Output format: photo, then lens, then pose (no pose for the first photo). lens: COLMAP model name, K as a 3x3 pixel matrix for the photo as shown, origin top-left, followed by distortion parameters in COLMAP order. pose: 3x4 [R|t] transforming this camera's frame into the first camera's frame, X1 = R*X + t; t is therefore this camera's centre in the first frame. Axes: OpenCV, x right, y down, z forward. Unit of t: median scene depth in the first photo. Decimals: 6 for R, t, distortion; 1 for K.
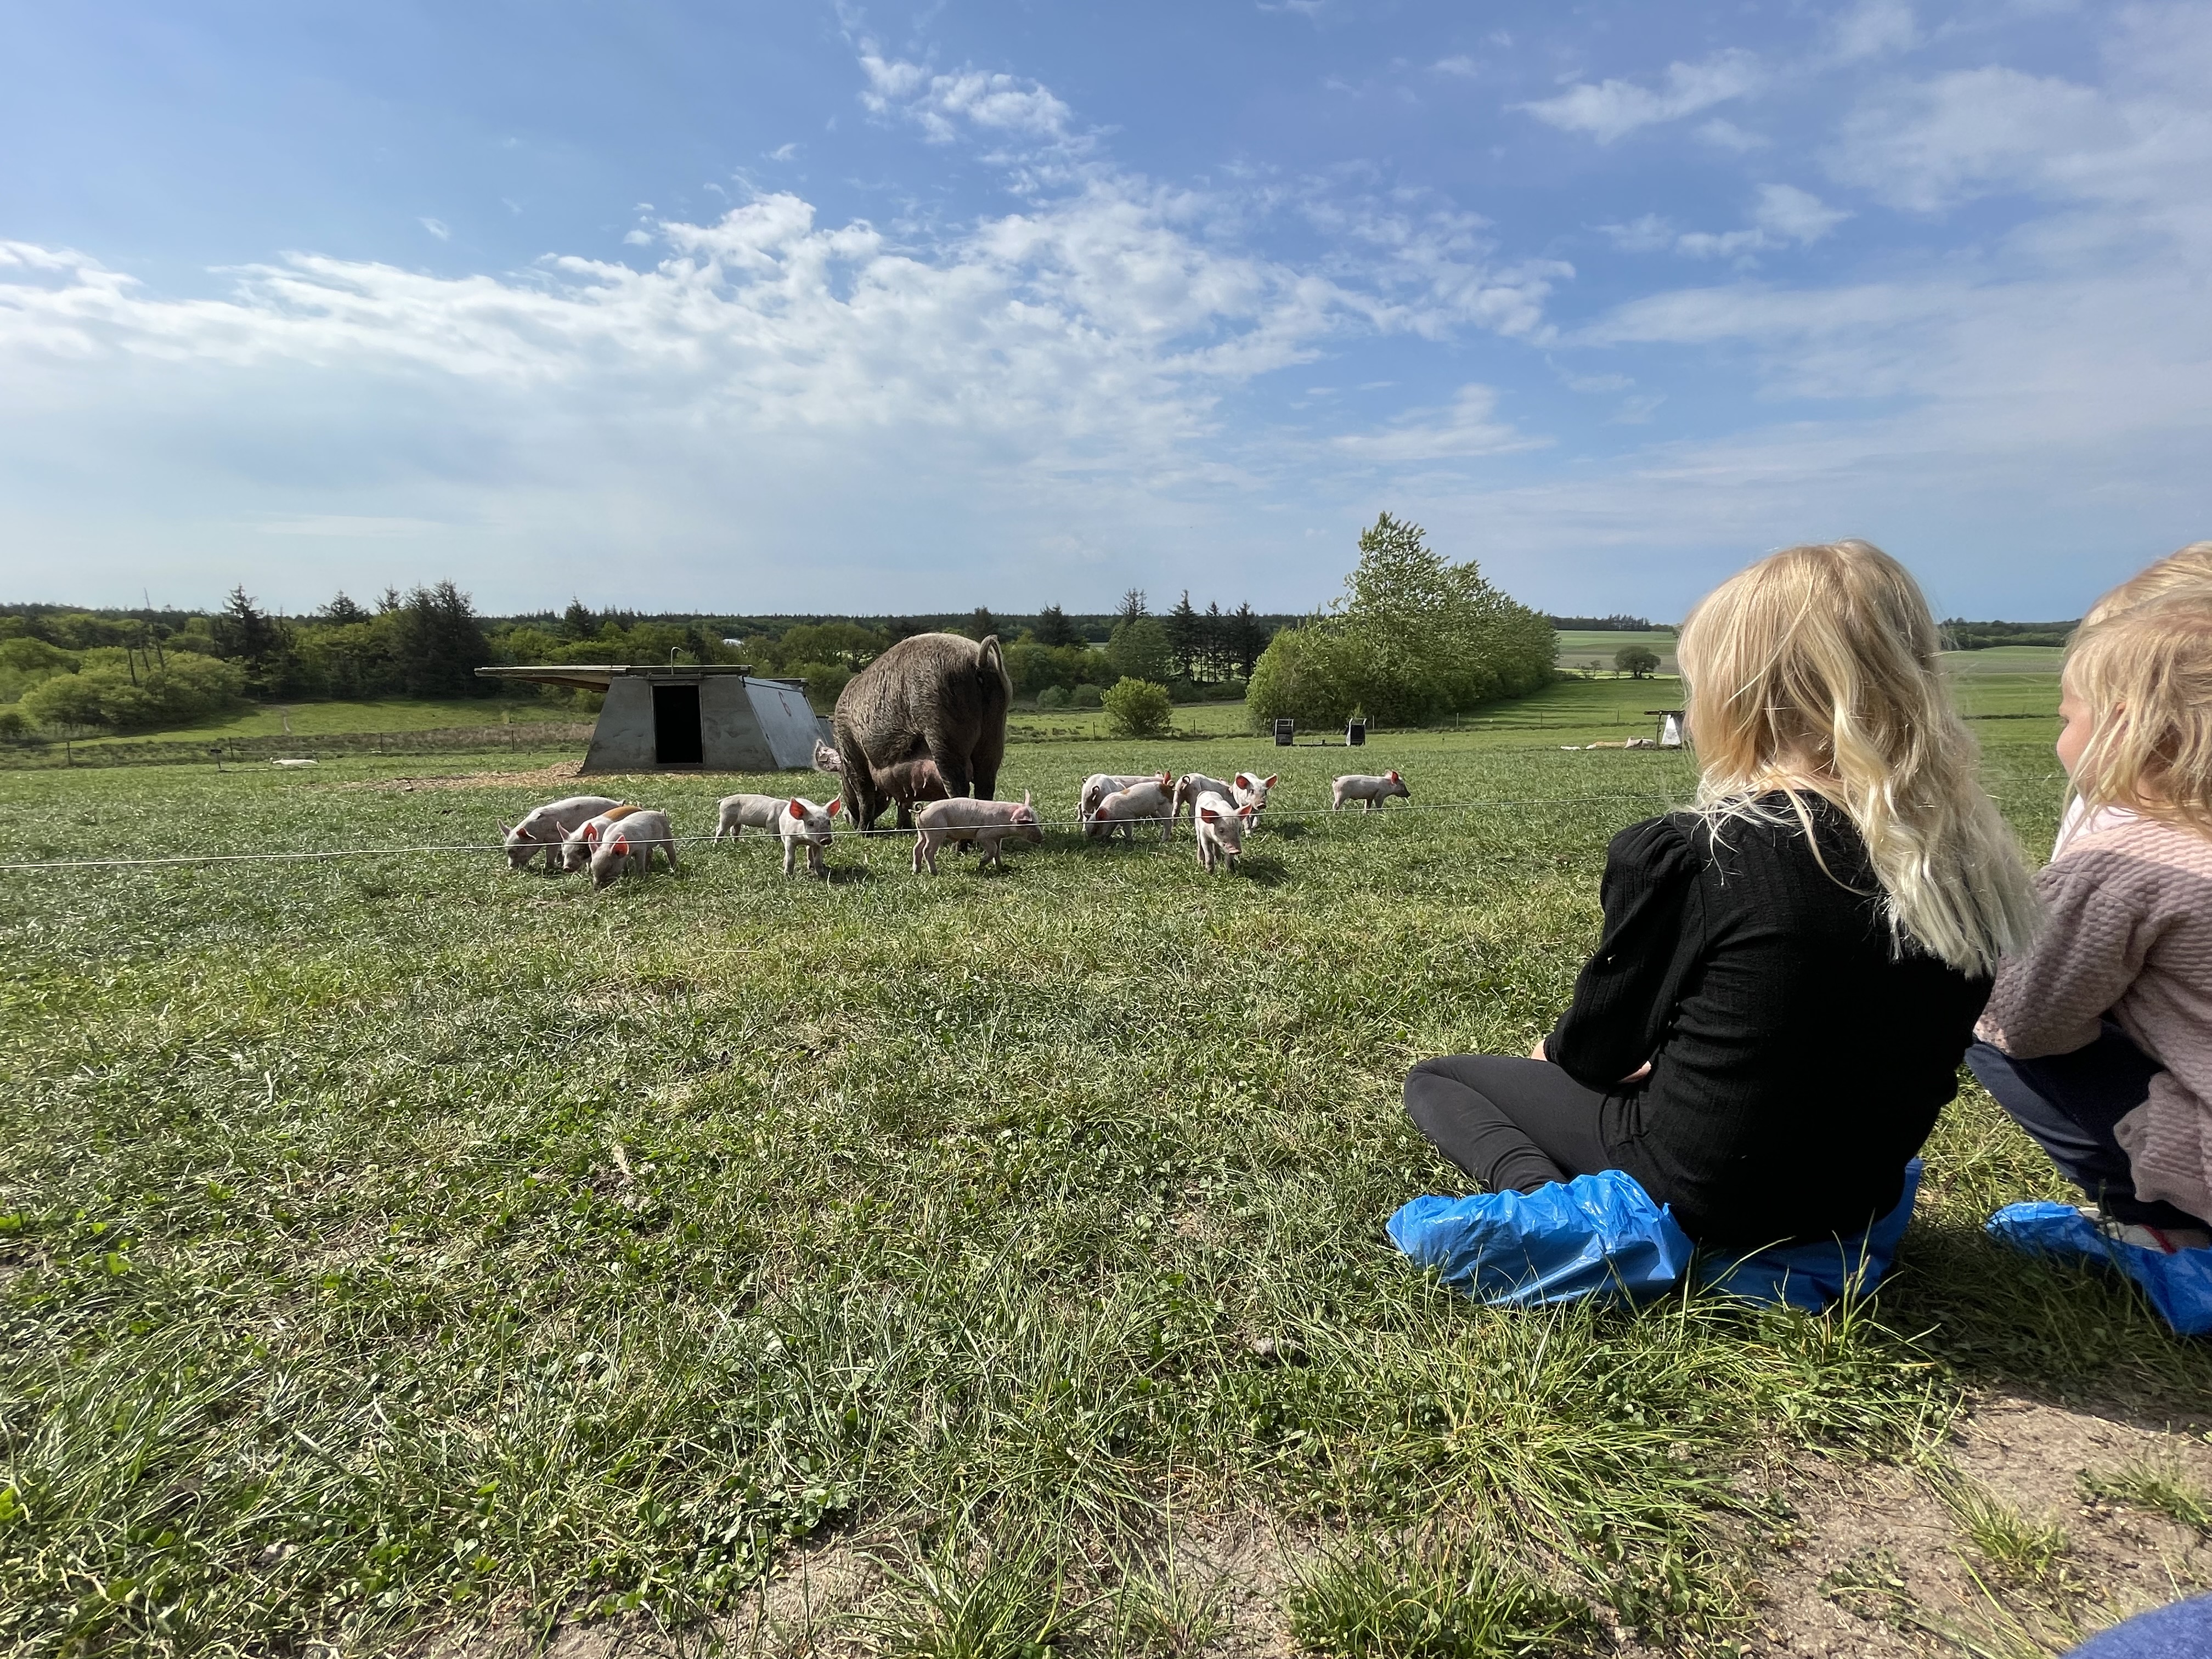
lens RADIAL K [[967.5, 0, 1113.1], [0, 967.5, 828.7], [0, 0, 1]] dist [0.002784, 0.002237]
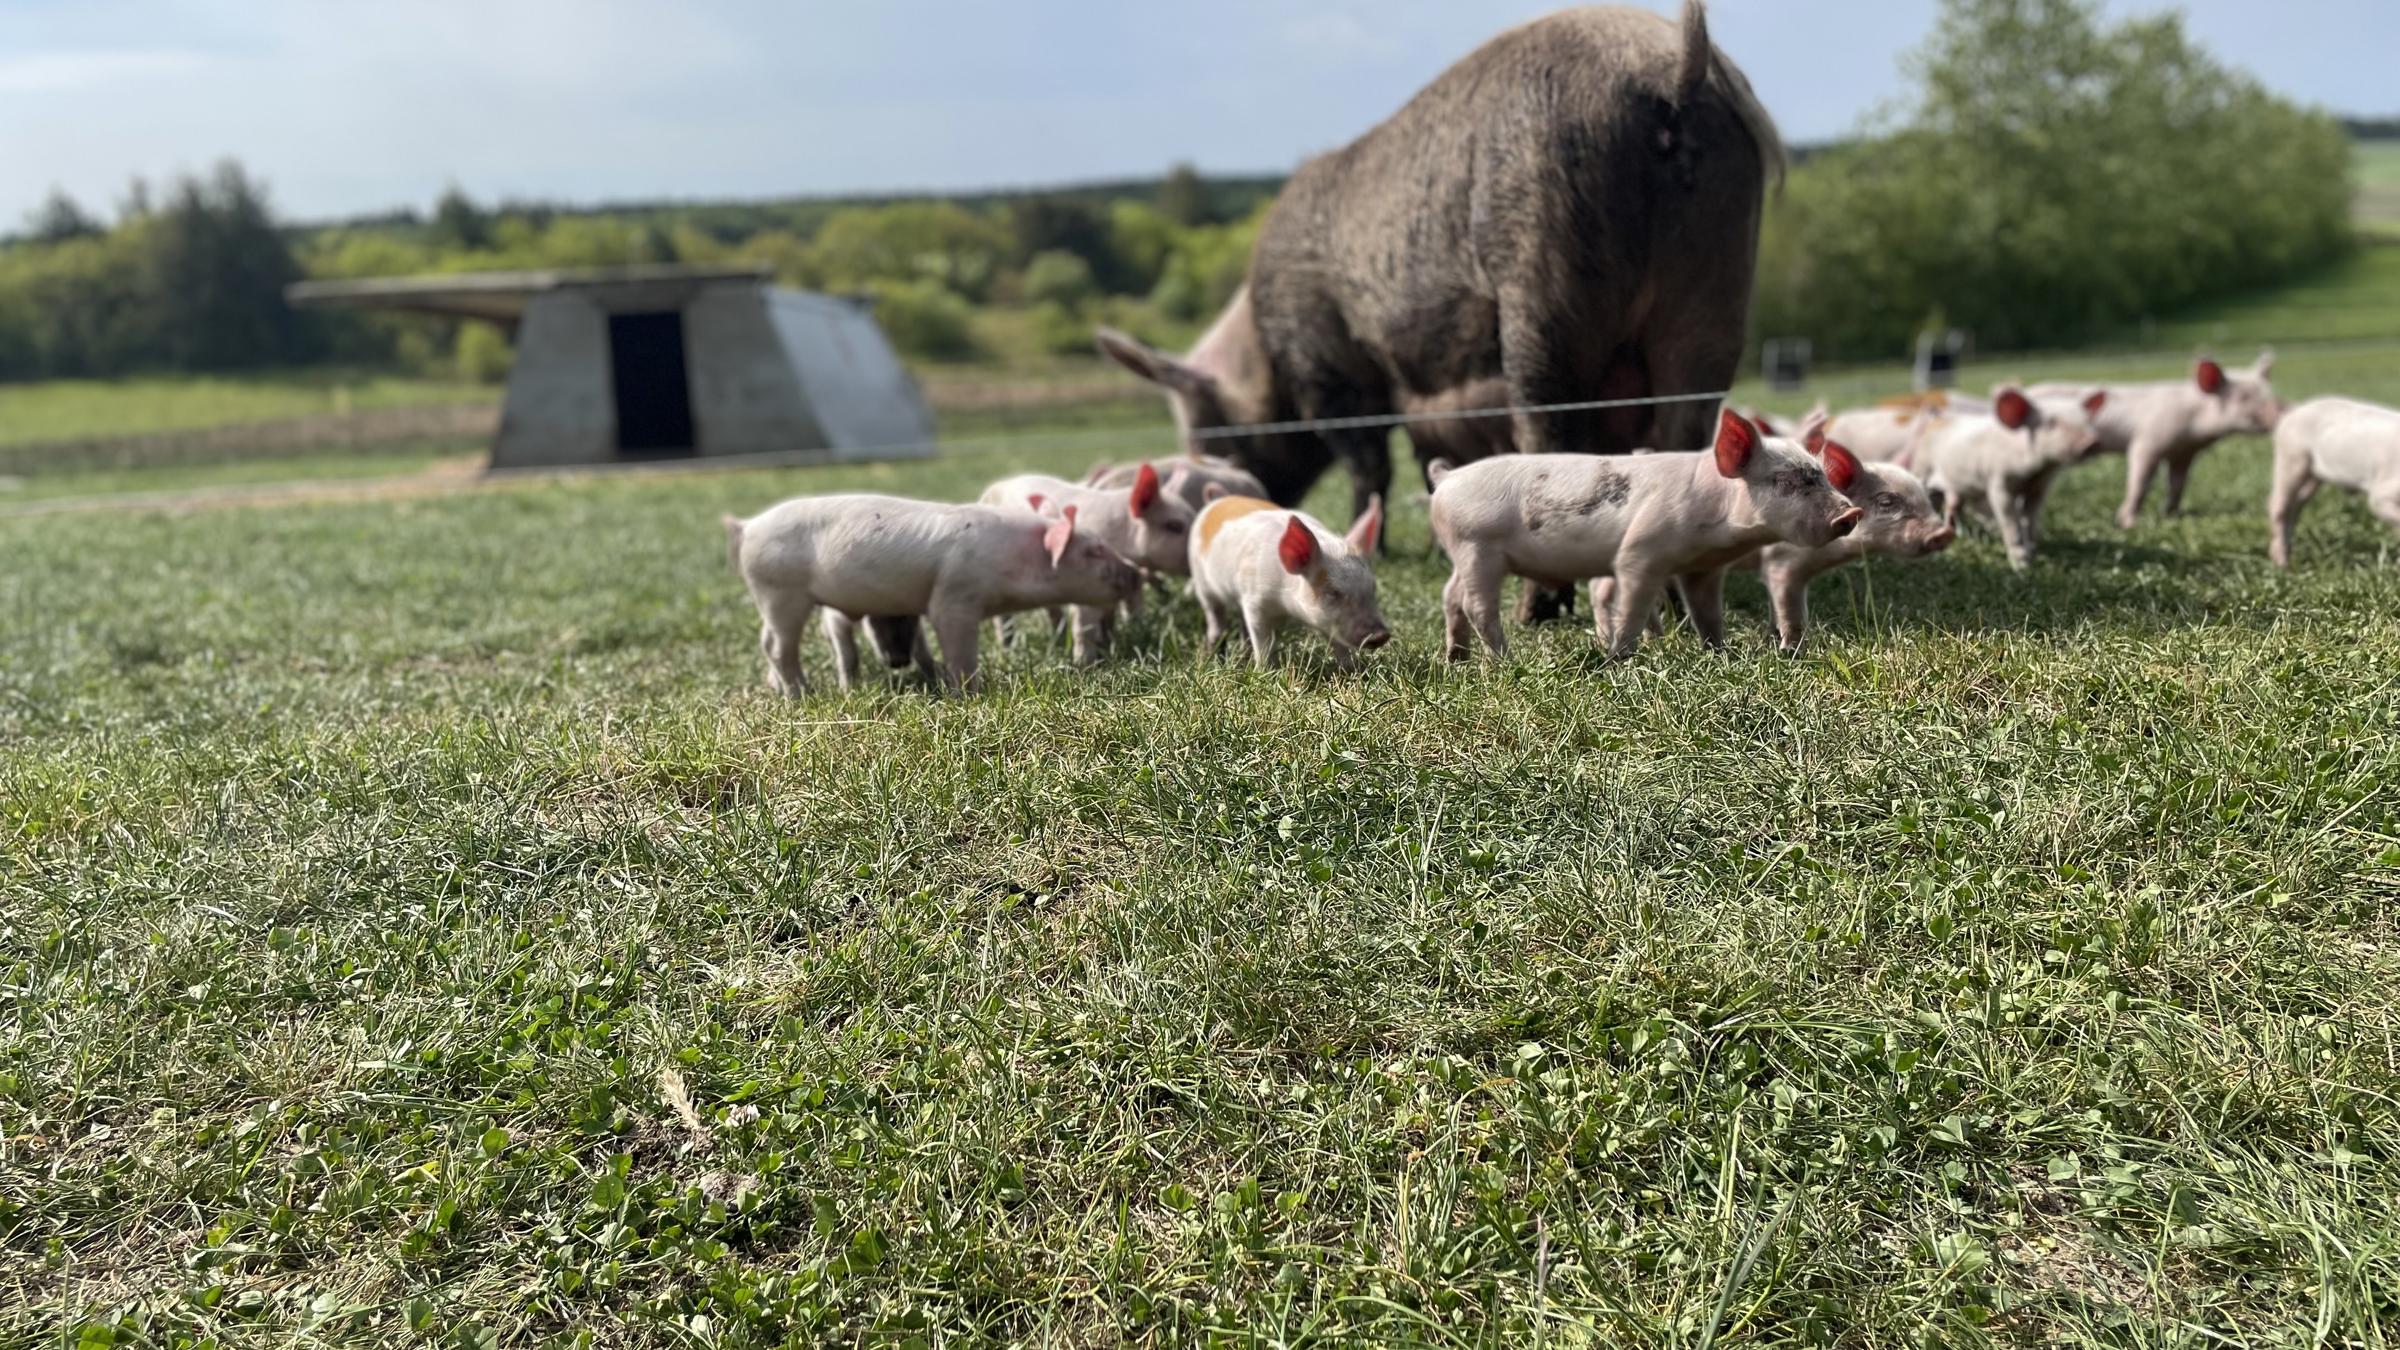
lens RADIAL K [[1817.6, 0, 1212.8], [0, 1817.6, 665.8], [0, 0, 1]] dist [0.068116, -0.062649]
pose [[0.992292, -0.019540, -0.122370, -0.145127], [0.025124, 0.998704, 0.044253, 0.102780], [0.121347, -0.046986, 0.991497, 0.183906]]
